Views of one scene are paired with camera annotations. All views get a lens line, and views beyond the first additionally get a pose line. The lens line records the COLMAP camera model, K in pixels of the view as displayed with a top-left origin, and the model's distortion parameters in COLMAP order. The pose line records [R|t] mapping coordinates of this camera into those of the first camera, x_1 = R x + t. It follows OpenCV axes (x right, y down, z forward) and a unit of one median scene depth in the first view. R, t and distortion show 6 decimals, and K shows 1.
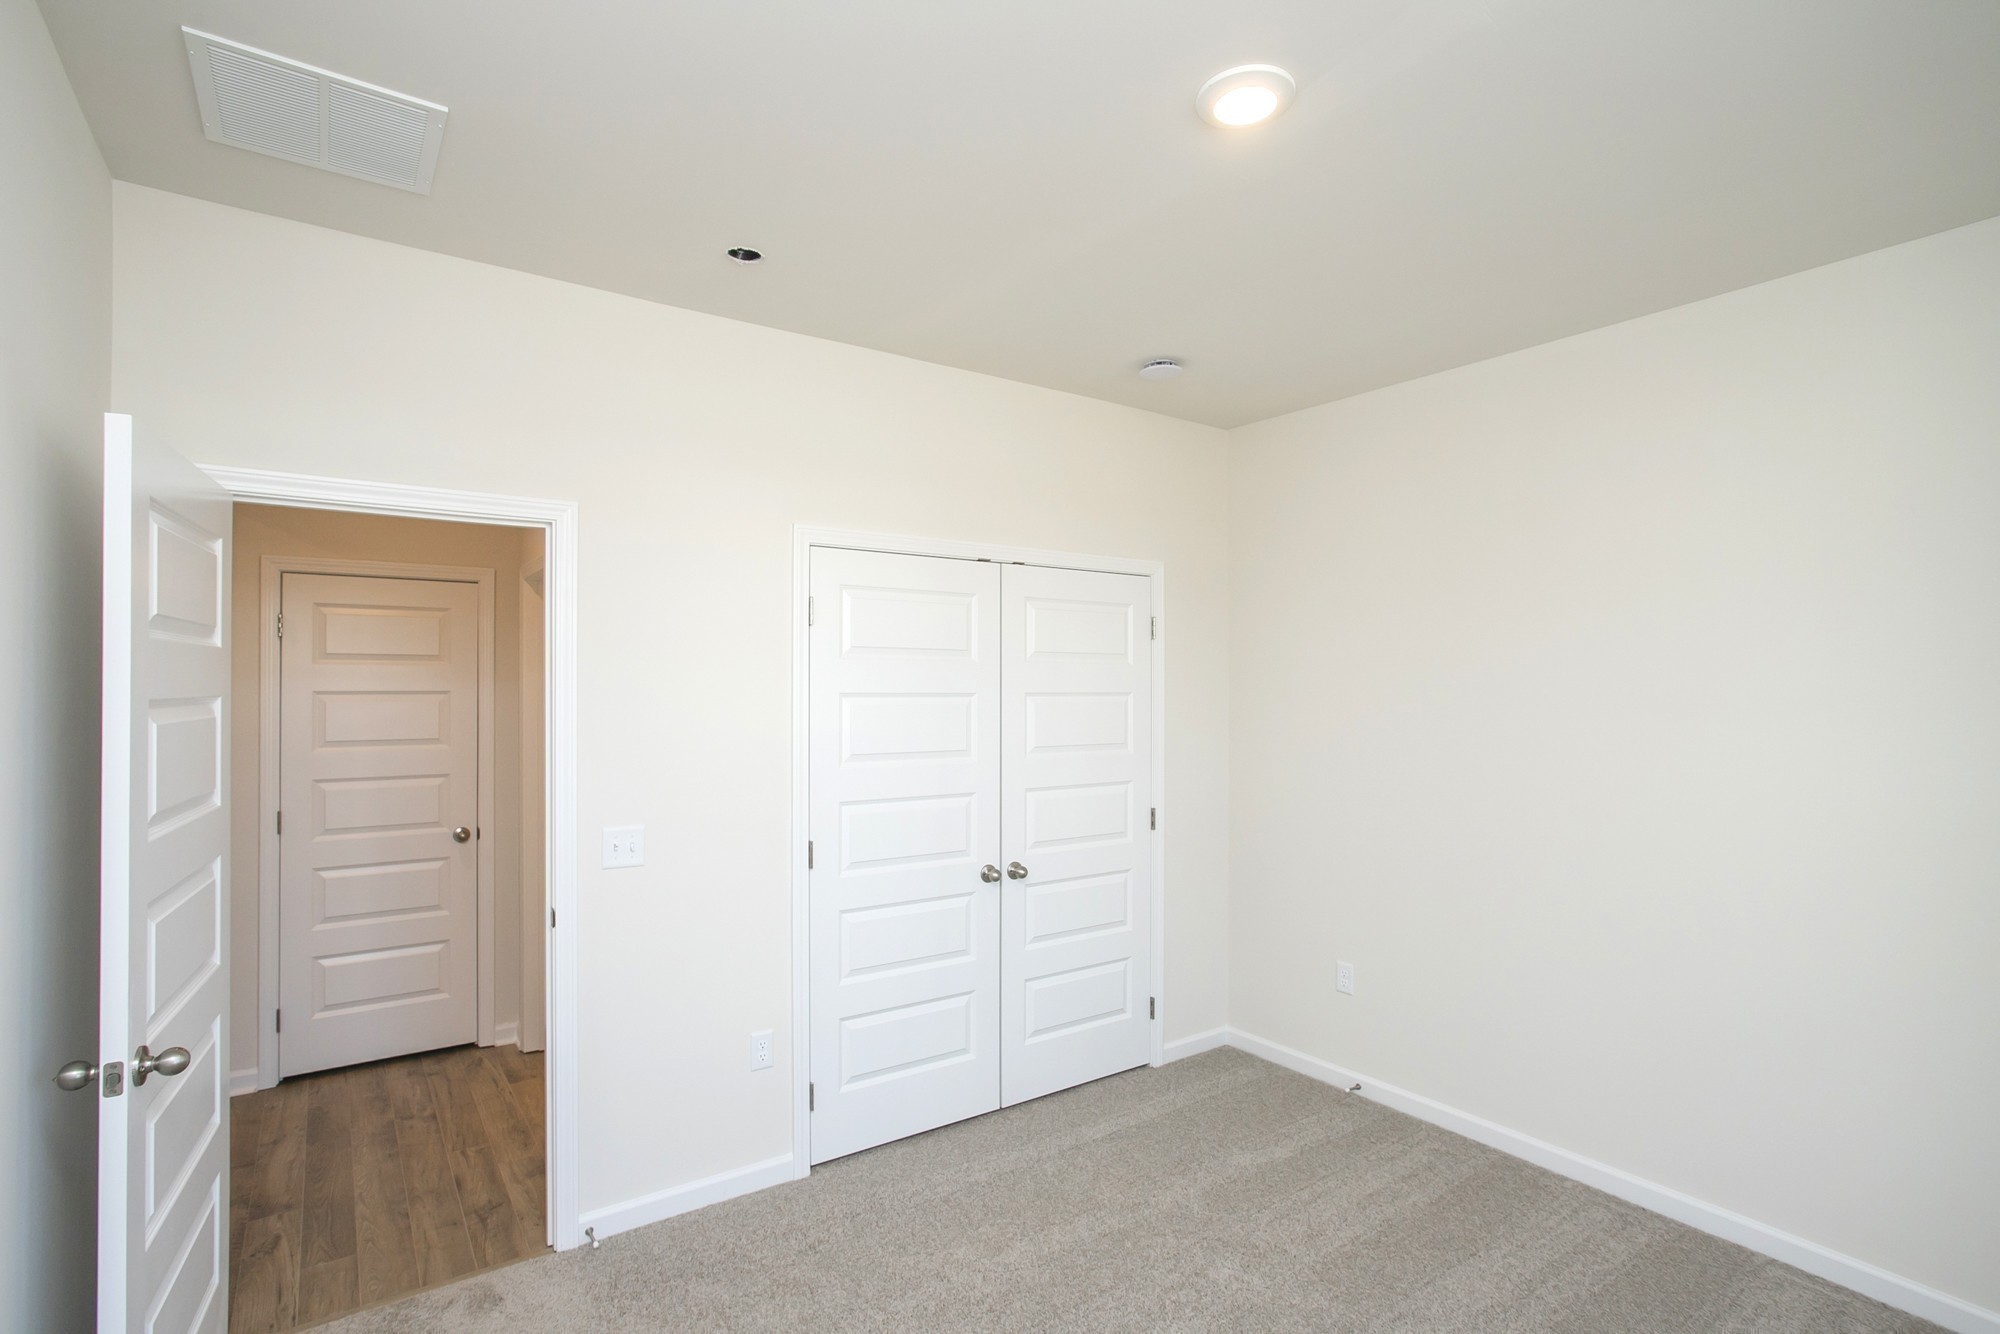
lens RADIAL K [[972.5, 0, 992.1], [0, 972.5, 680.0], [0, 0, 1]] dist [-0.039070, 0.024666]
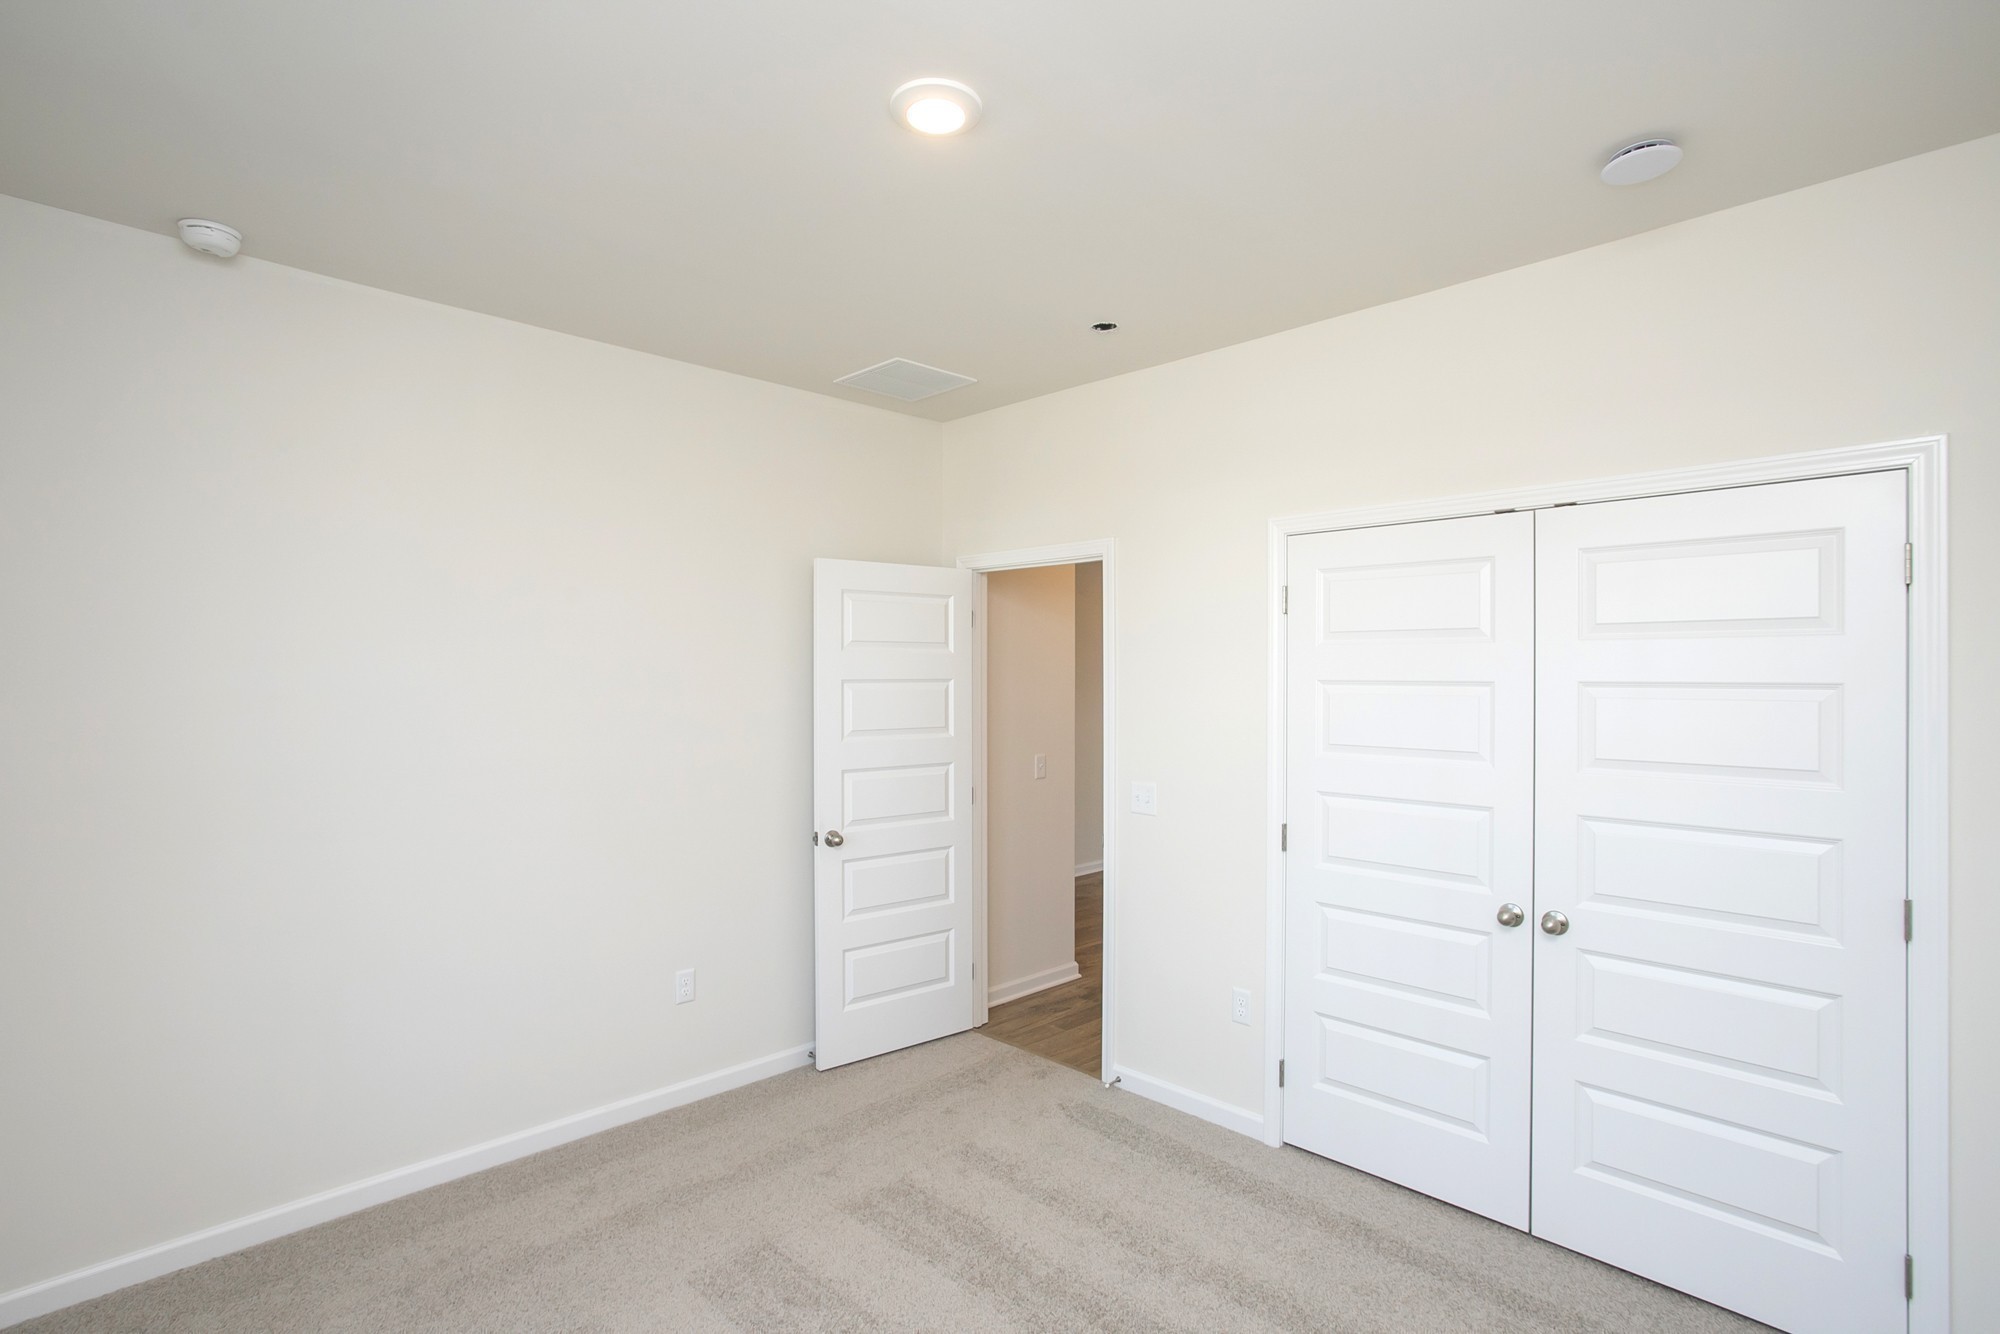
lens RADIAL K [[972.5, 0, 992.1], [0, 972.5, 680.0], [0, 0, 1]] dist [-0.039070, 0.024666]
pose [[0.162302, 0.002540, -0.986738, 0.783636], [0.004454, 0.999985, 0.003307, 0.008479], [0.986731, -0.004932, 0.162289, 0.535892]]
